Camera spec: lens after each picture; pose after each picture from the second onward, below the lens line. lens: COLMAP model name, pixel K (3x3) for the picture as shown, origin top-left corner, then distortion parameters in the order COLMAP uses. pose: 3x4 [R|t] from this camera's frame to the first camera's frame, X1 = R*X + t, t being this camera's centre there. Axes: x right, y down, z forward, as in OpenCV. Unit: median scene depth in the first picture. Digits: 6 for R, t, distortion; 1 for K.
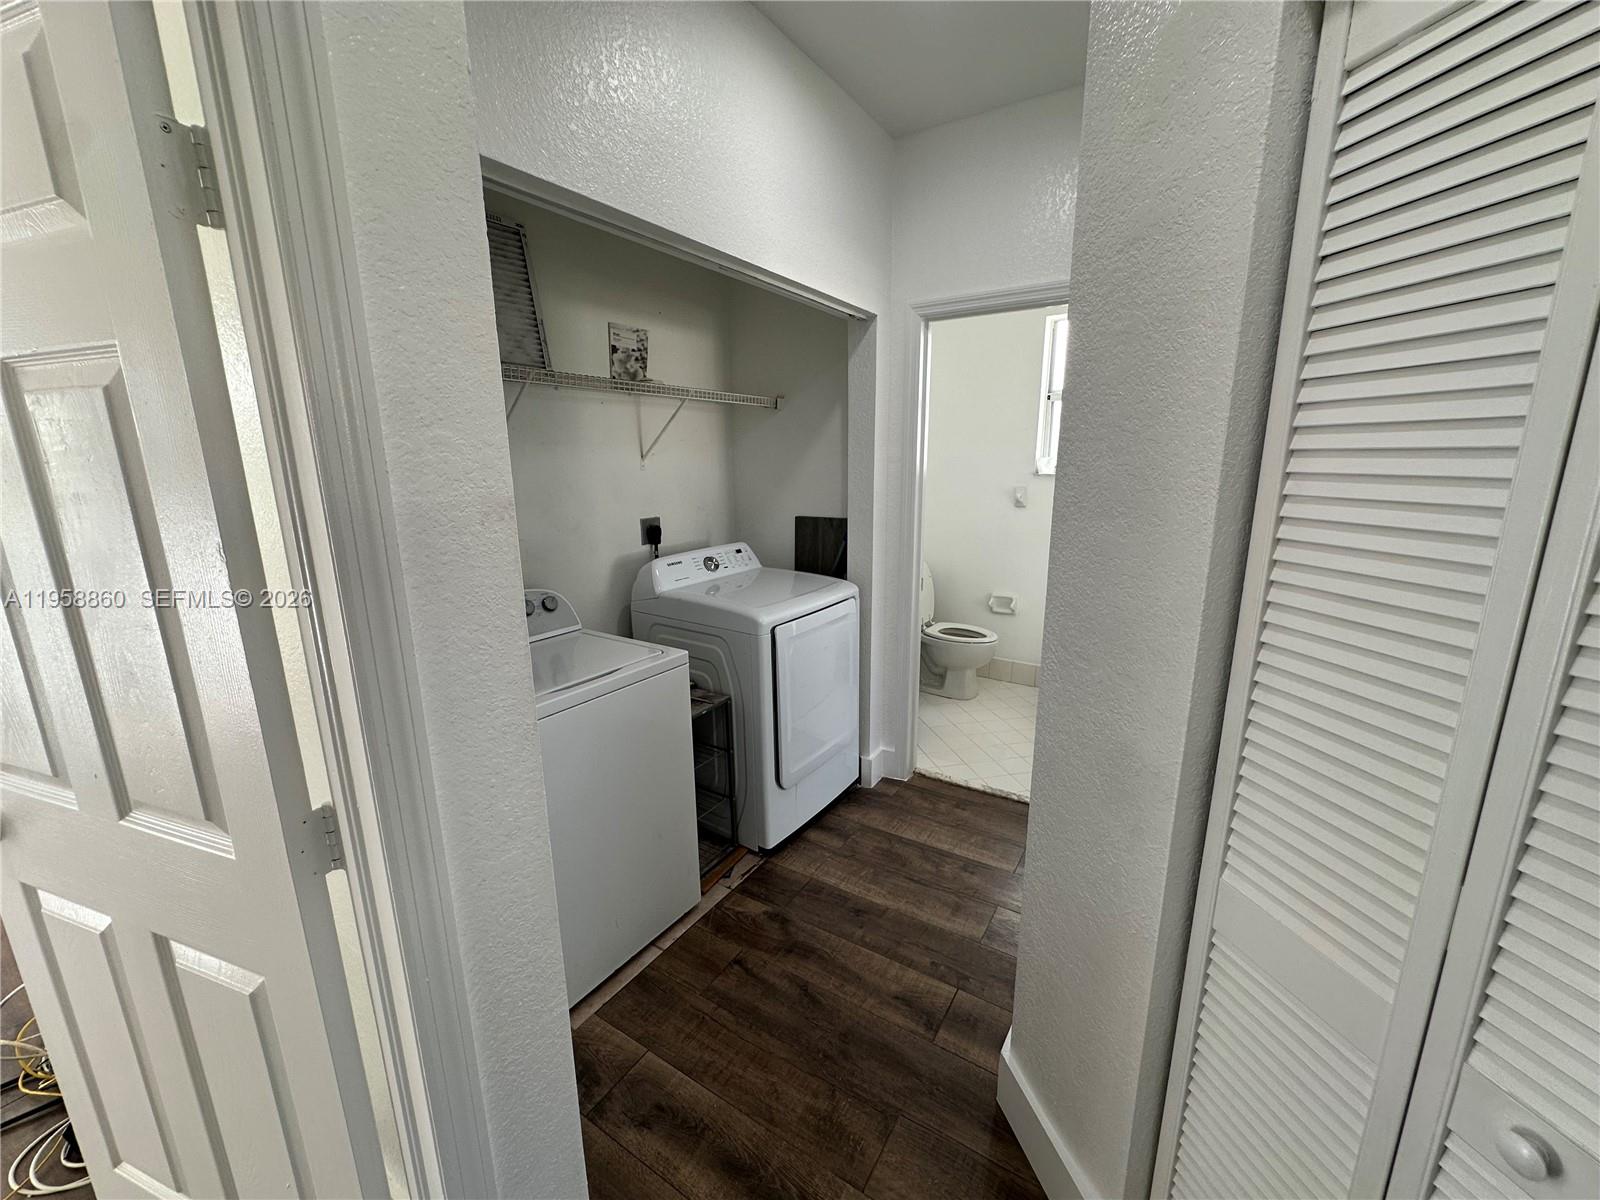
lens RADIAL K [[635.7, 0, 800.0], [0, 635.7, 600.0], [0, 0, 1]] dist [-0.001456, -0.000031]
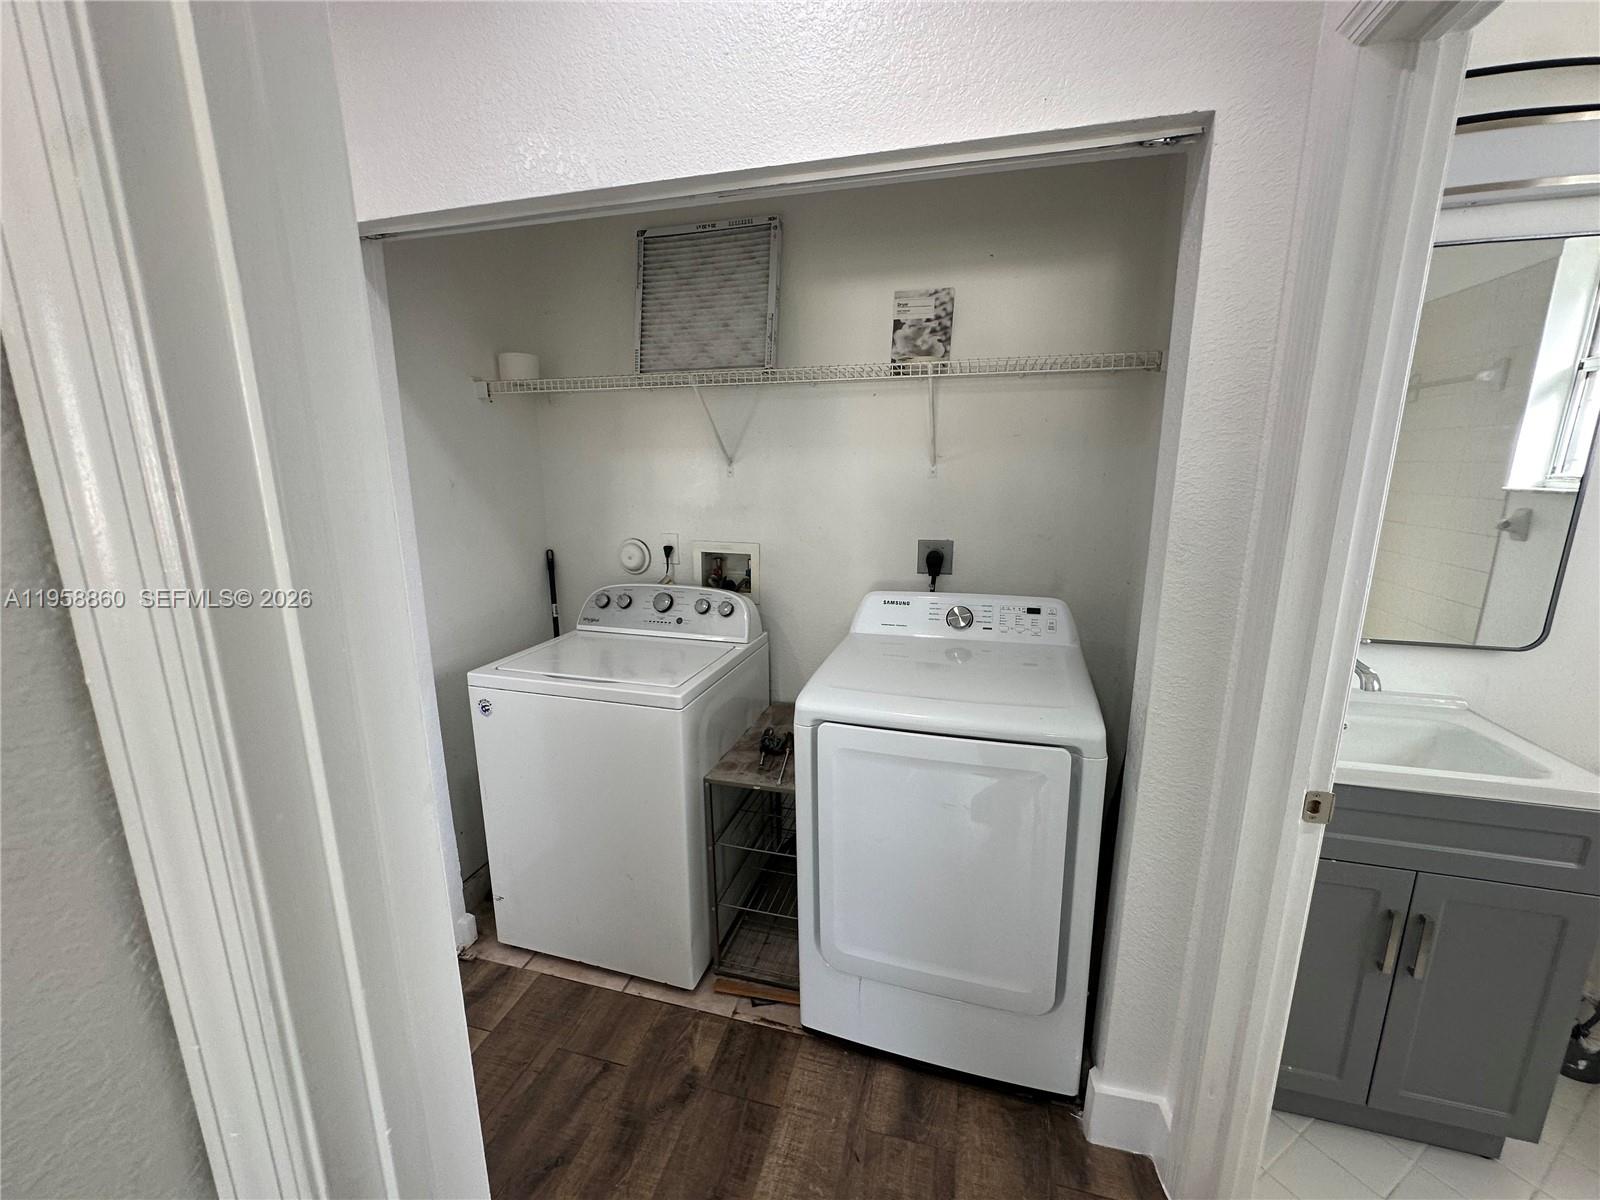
lens RADIAL K [[635.7, 0, 800.0], [0, 635.7, 600.0], [0, 0, 1]] dist [-0.001456, -0.000031]
pose [[0.301614, 0.208930, -0.930257, 0.473020], [-0.207711, 0.966658, 0.149760, -0.151990], [0.930529, 0.148055, 0.334955, 0.656129]]
